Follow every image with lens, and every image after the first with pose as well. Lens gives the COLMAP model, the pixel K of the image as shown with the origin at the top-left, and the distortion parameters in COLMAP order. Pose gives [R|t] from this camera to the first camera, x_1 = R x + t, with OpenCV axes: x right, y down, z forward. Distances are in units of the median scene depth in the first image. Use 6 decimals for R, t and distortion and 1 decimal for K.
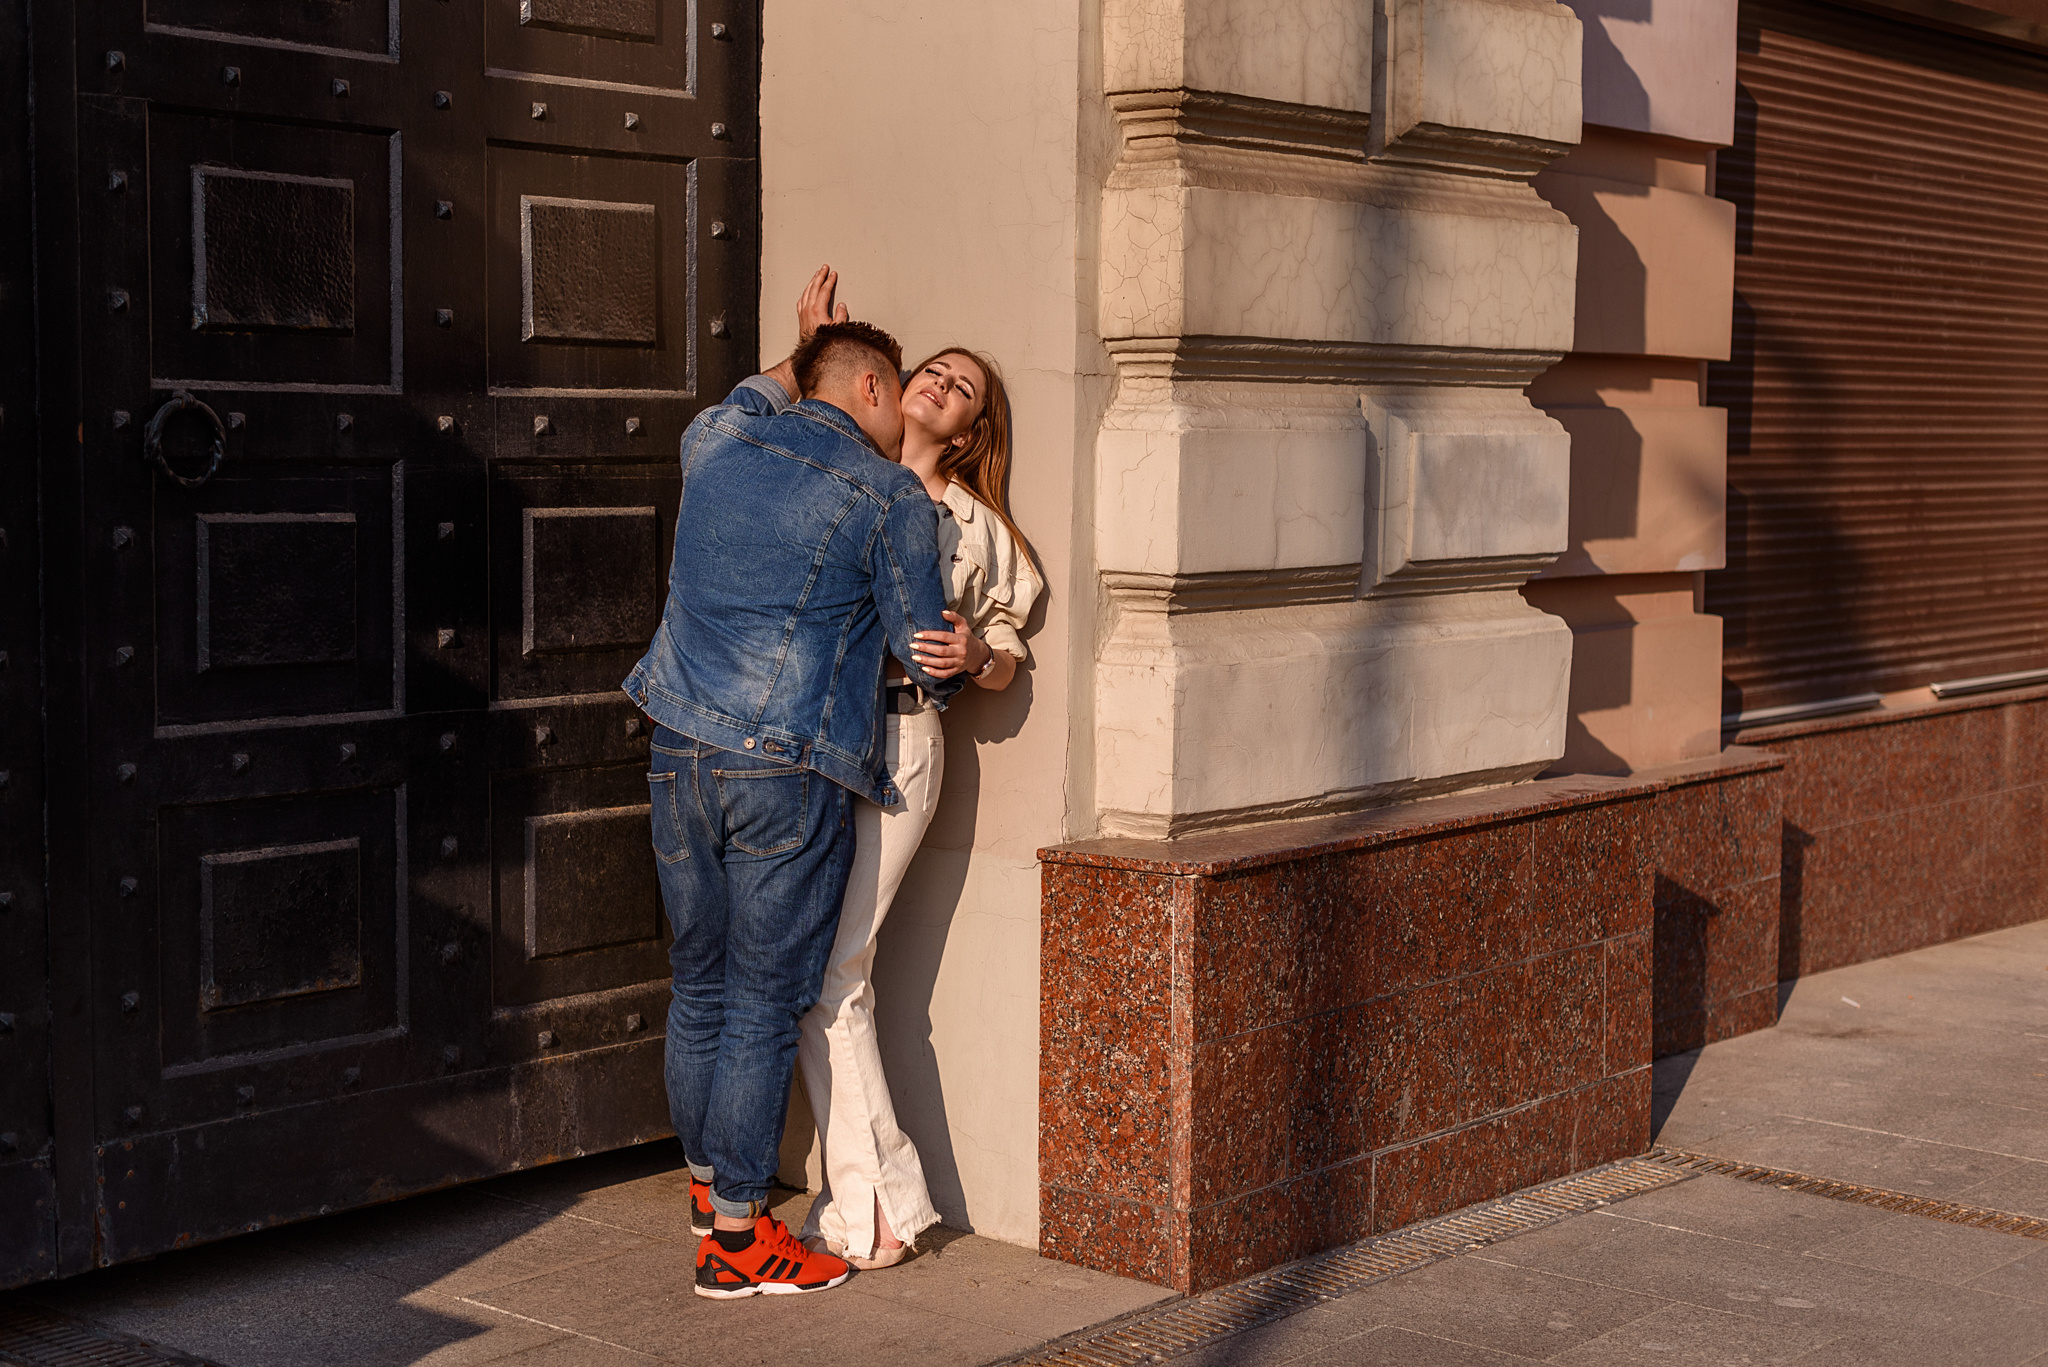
lens RADIAL K [[3138.9, 0, 1024.0], [0, 3138.9, 717.3], [0, 0, 1]] dist [-0.007549, -0.029706]
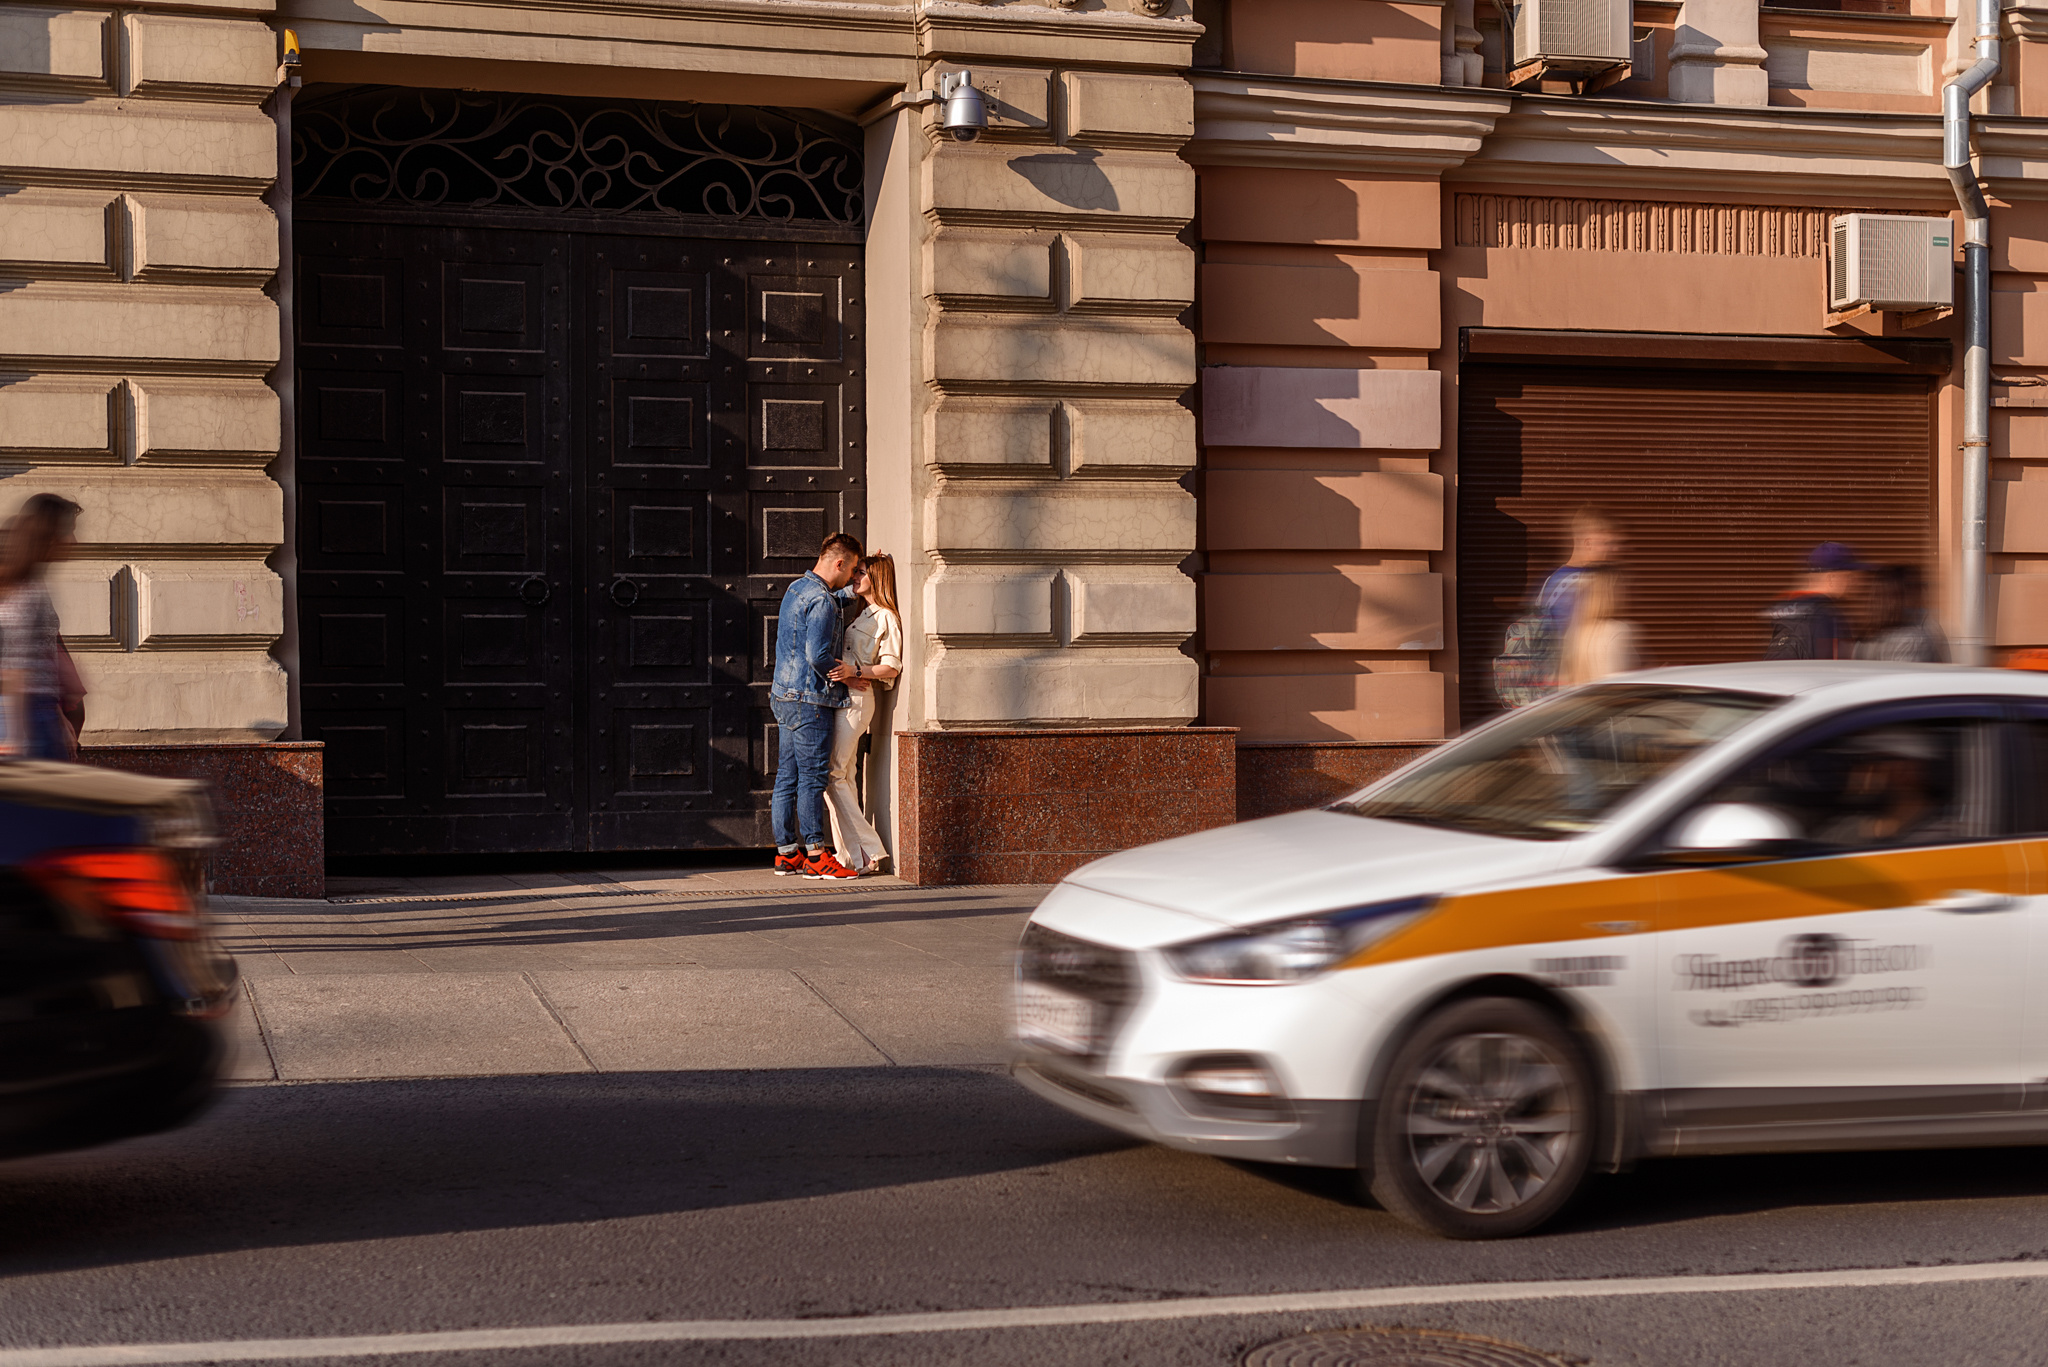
lens RADIAL K [[3278.1, 0, 1024.0], [0, 3278.1, 683.5], [0, 0, 1]] dist [-0.002912, -0.130880]
pose [[0.838801, -0.009065, -0.544362, 1.684006], [-0.037901, 0.996463, -0.074996, 0.212938], [0.543117, 0.083539, 0.835491, -1.384986]]
